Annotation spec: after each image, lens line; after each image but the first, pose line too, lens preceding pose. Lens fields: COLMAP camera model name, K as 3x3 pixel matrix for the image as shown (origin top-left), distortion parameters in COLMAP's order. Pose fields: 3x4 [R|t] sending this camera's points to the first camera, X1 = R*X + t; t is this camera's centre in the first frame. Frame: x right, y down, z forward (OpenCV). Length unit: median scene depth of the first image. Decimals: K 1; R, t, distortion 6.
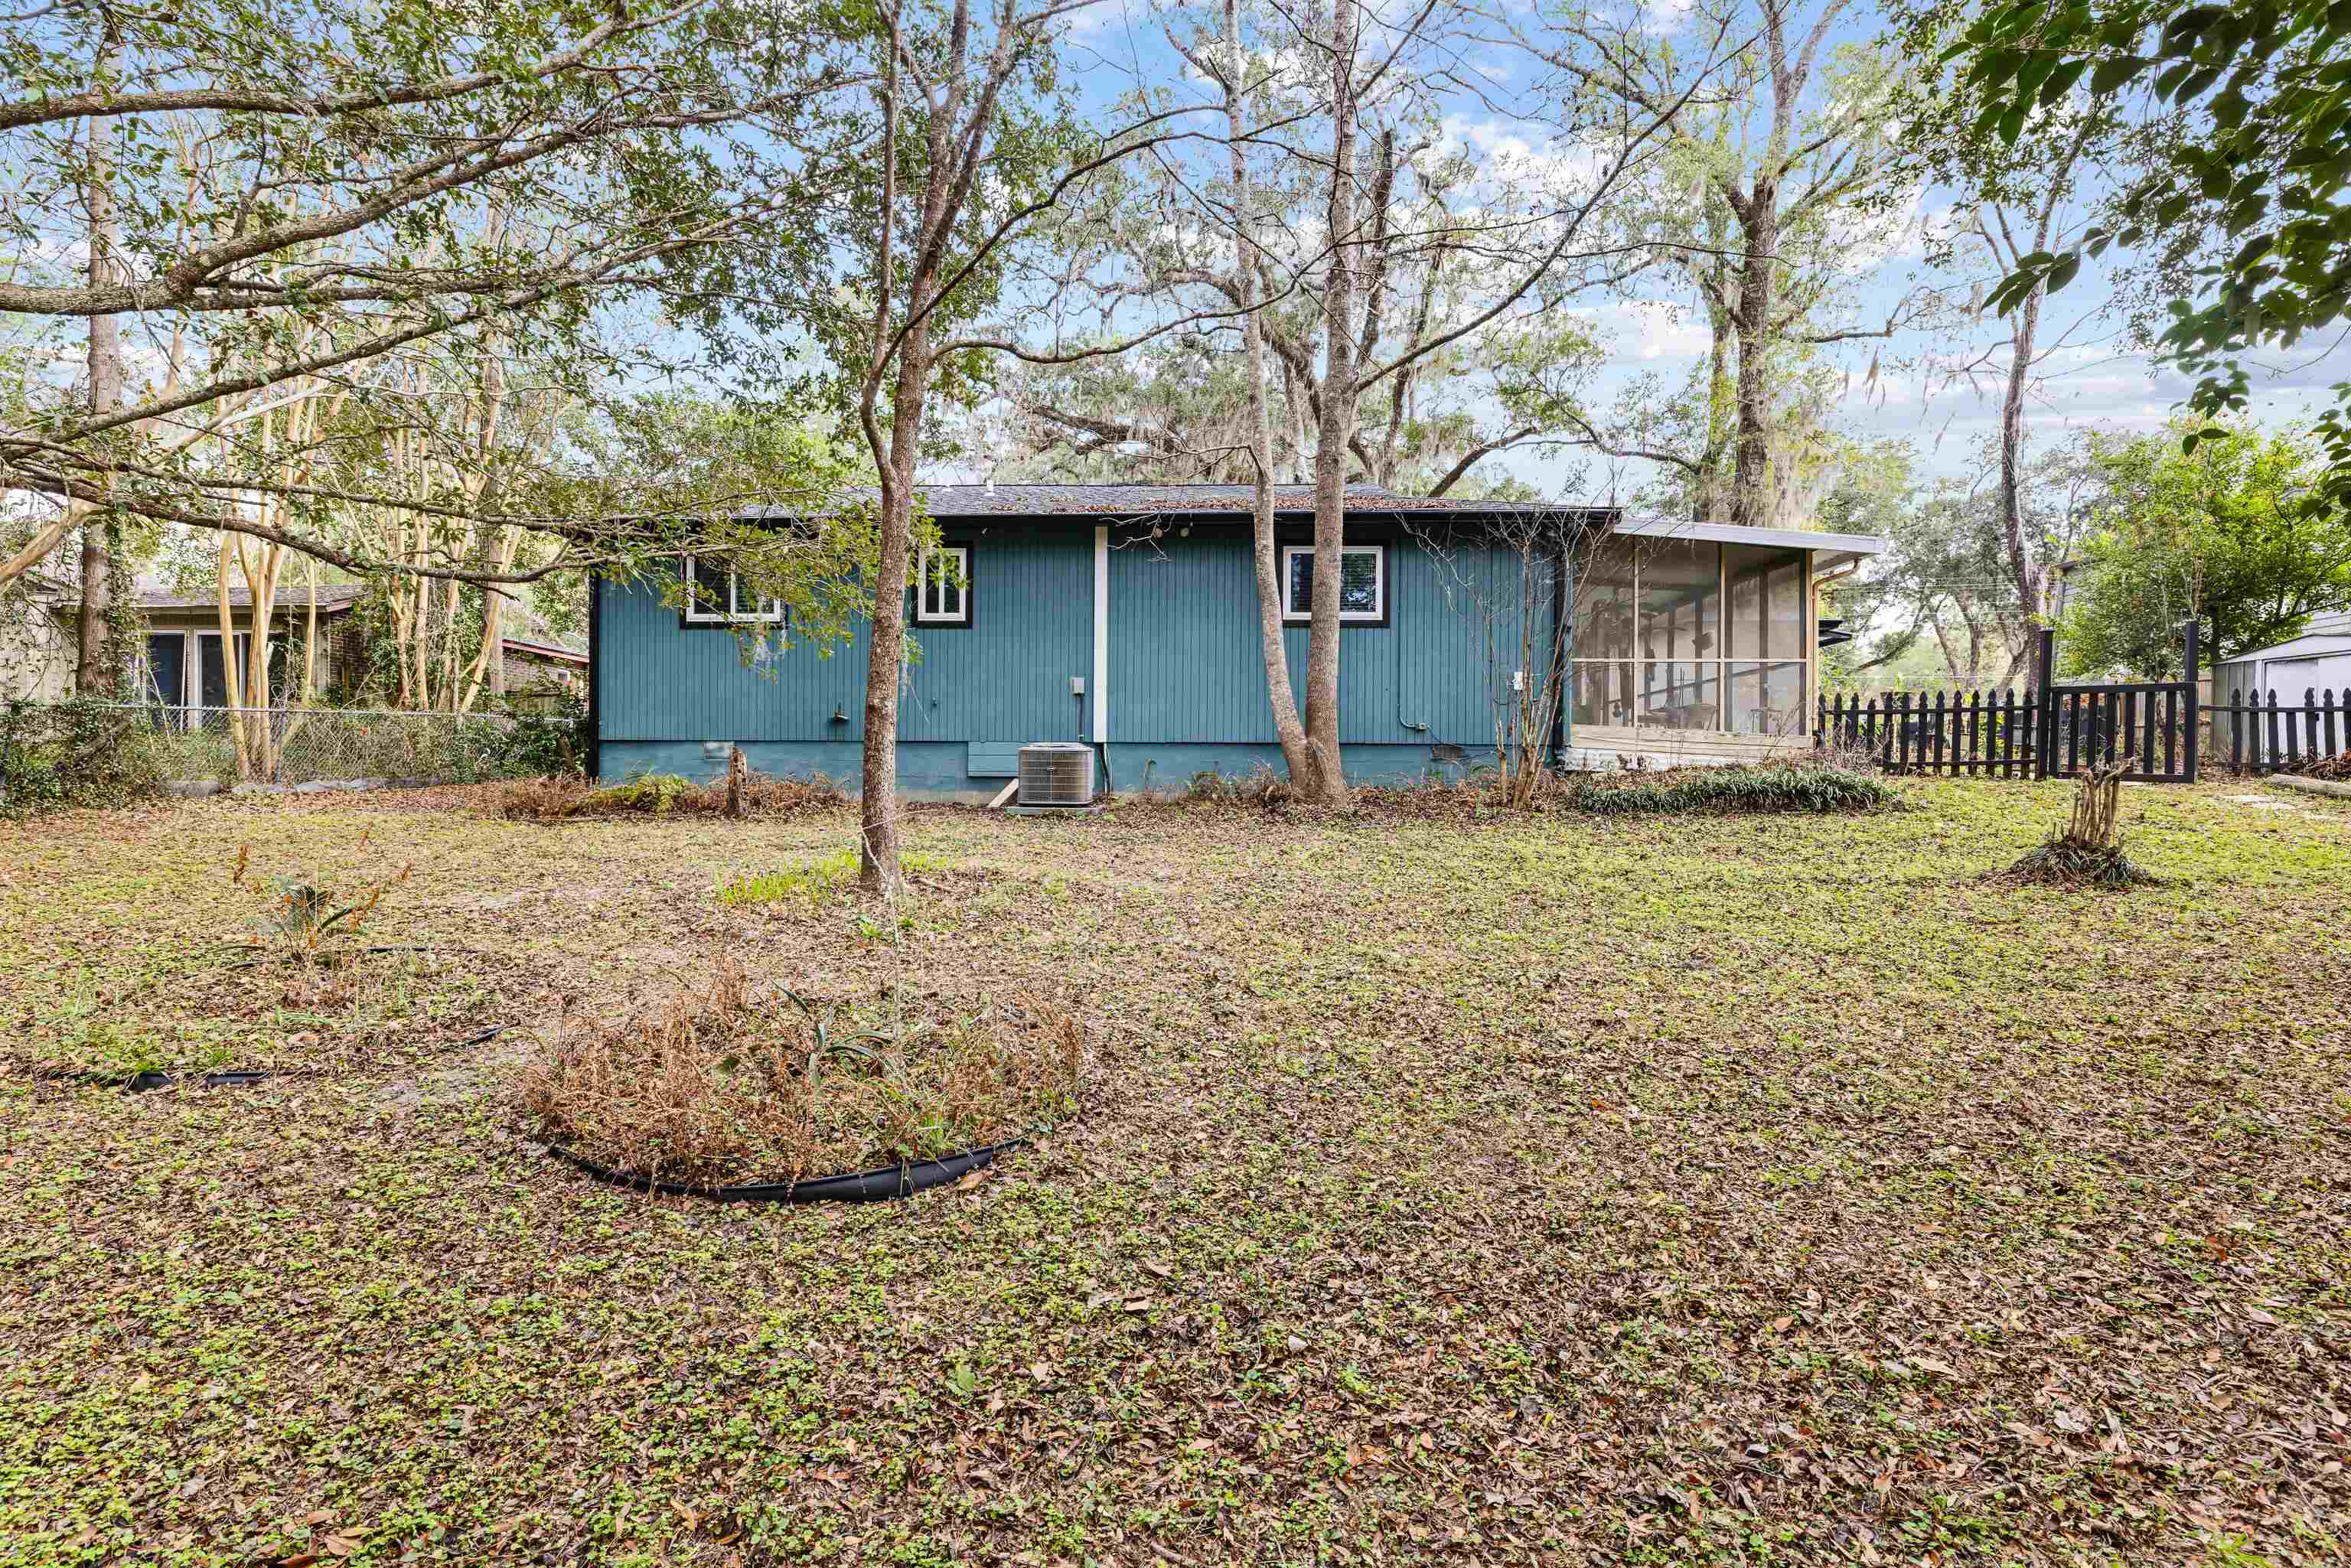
lens RADIAL K [[1189.2, 0, 1175.4], [0, 1189.2, 791.3], [0, 0, 1]] dist [0.003326, 0.000282]
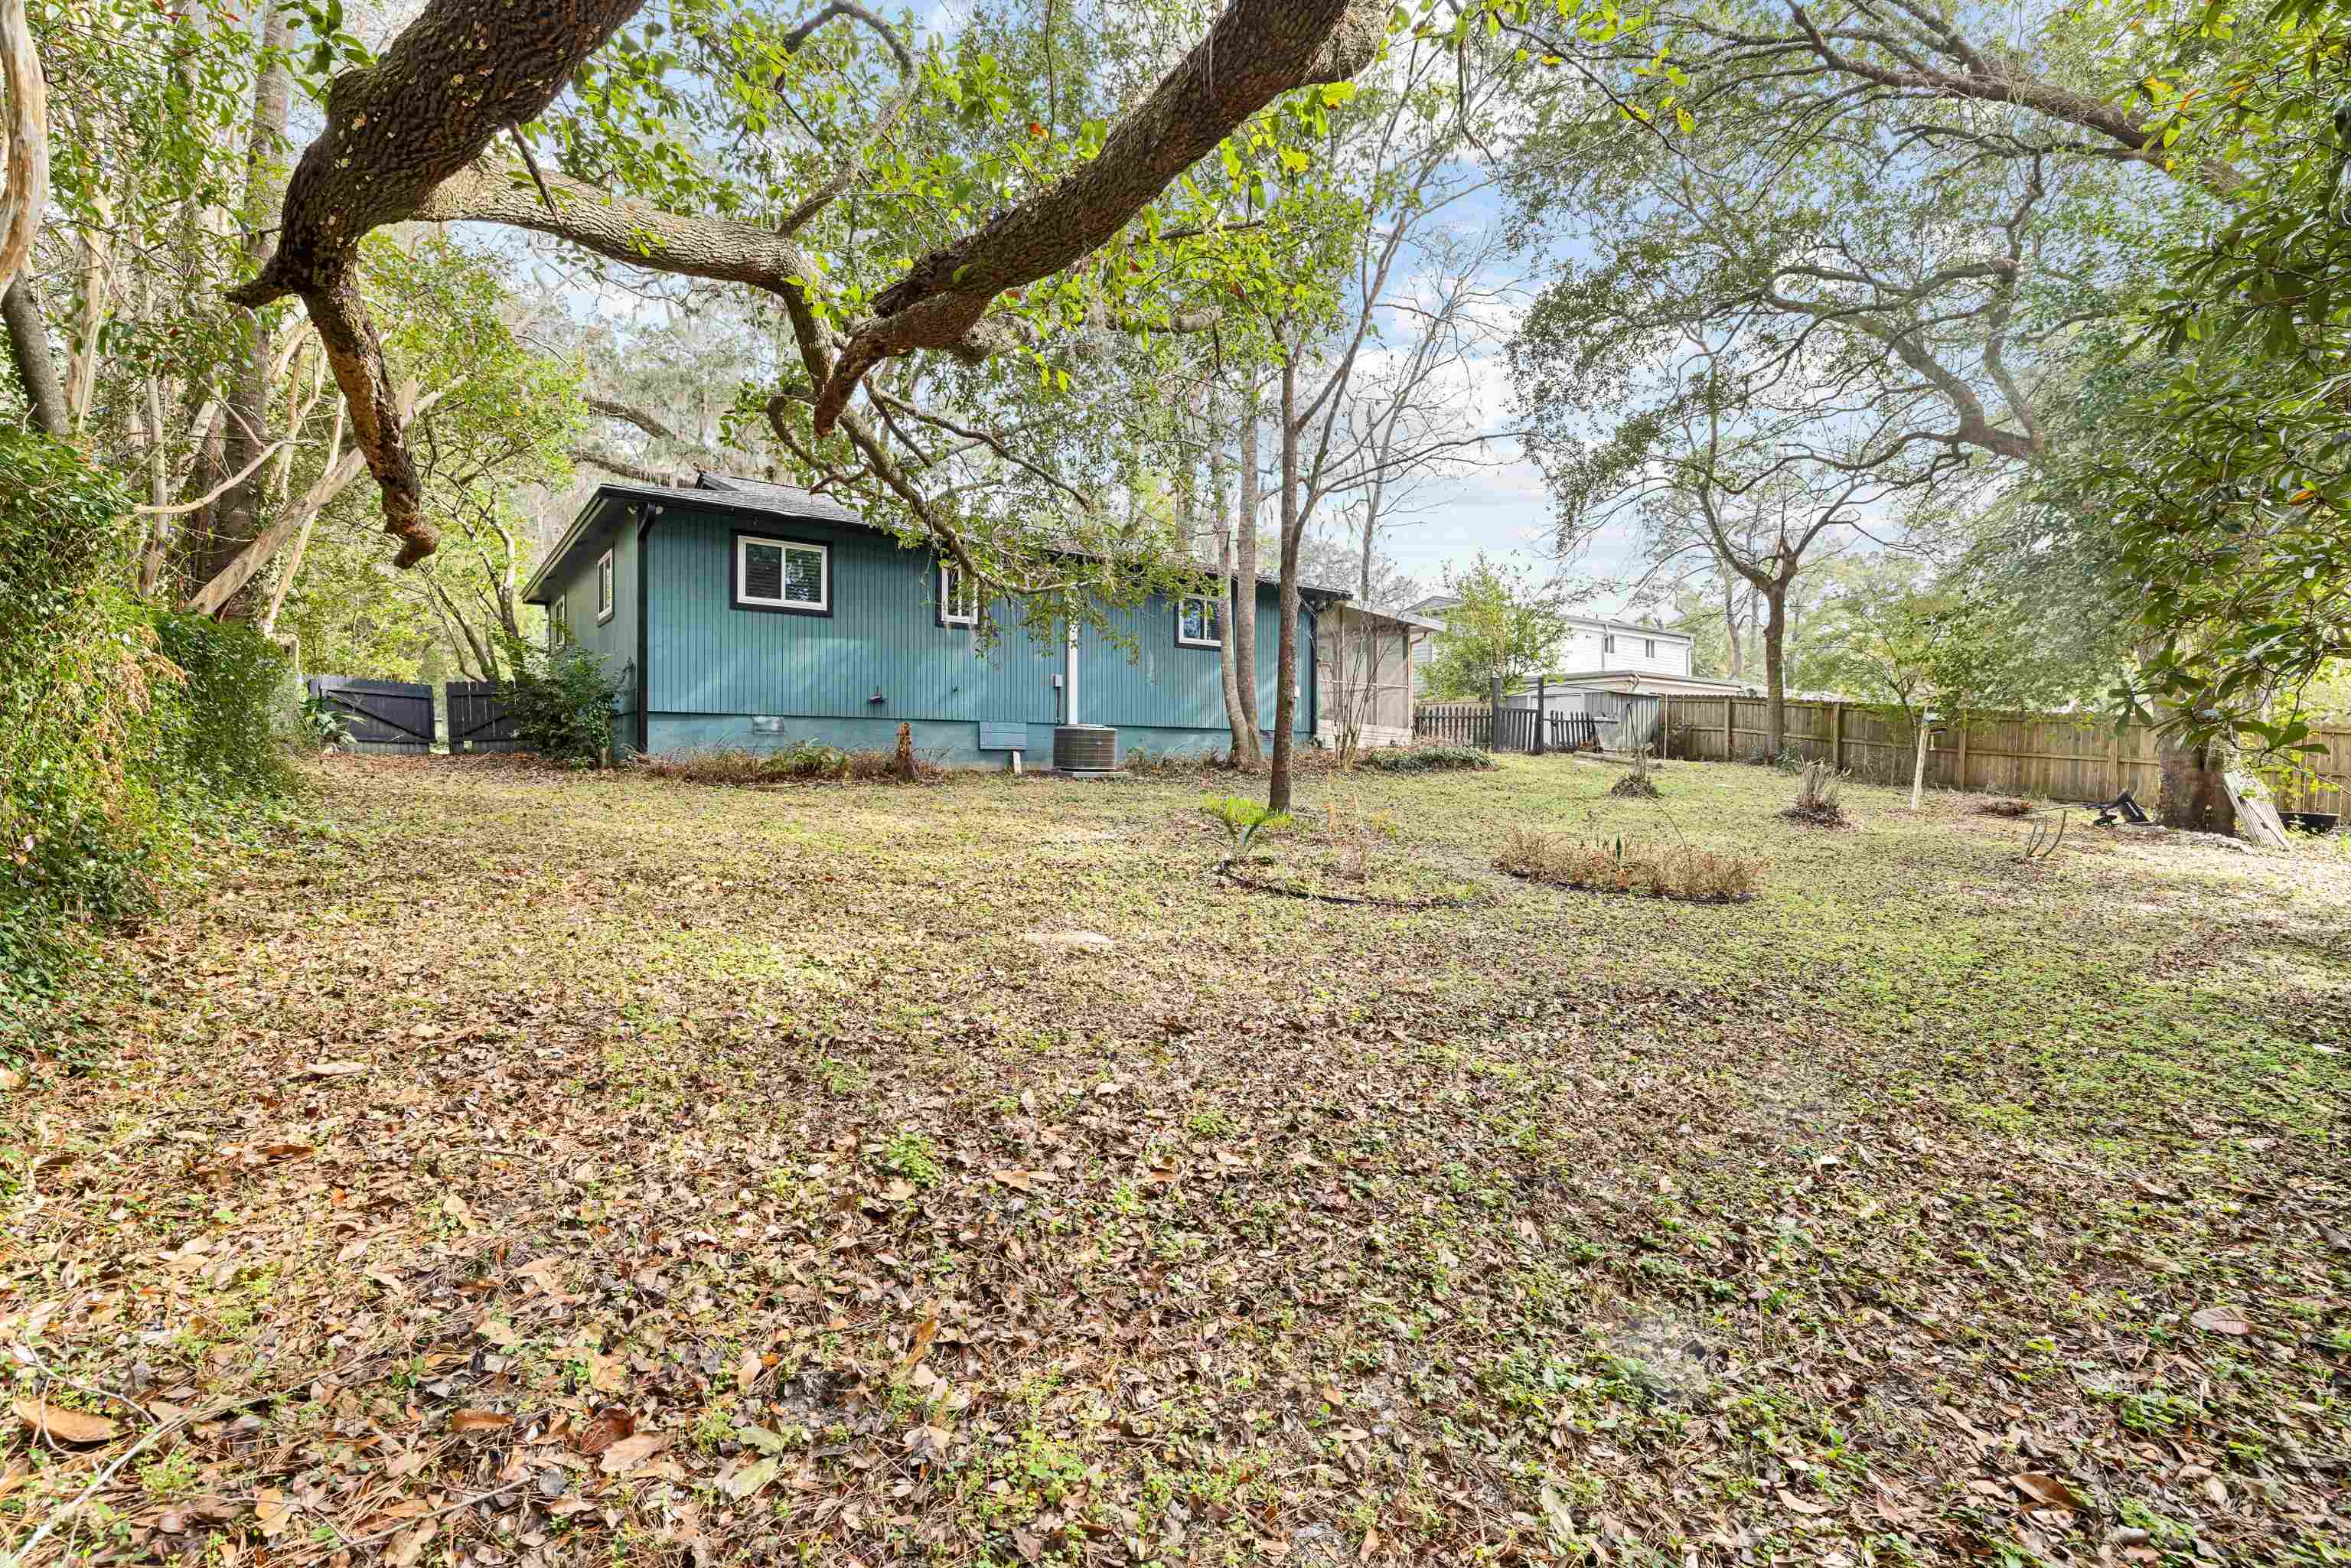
lens RADIAL K [[1070.6, 0, 1173.8], [0, 1070.6, 773.2], [0, 0, 1]] dist [-0.000152, 0.000002]
pose [[0.741119, -0.011856, 0.671269, -0.777900], [0.004420, 0.999909, 0.012780, -0.000587], [-0.671359, -0.006505, 0.741103, 0.028207]]
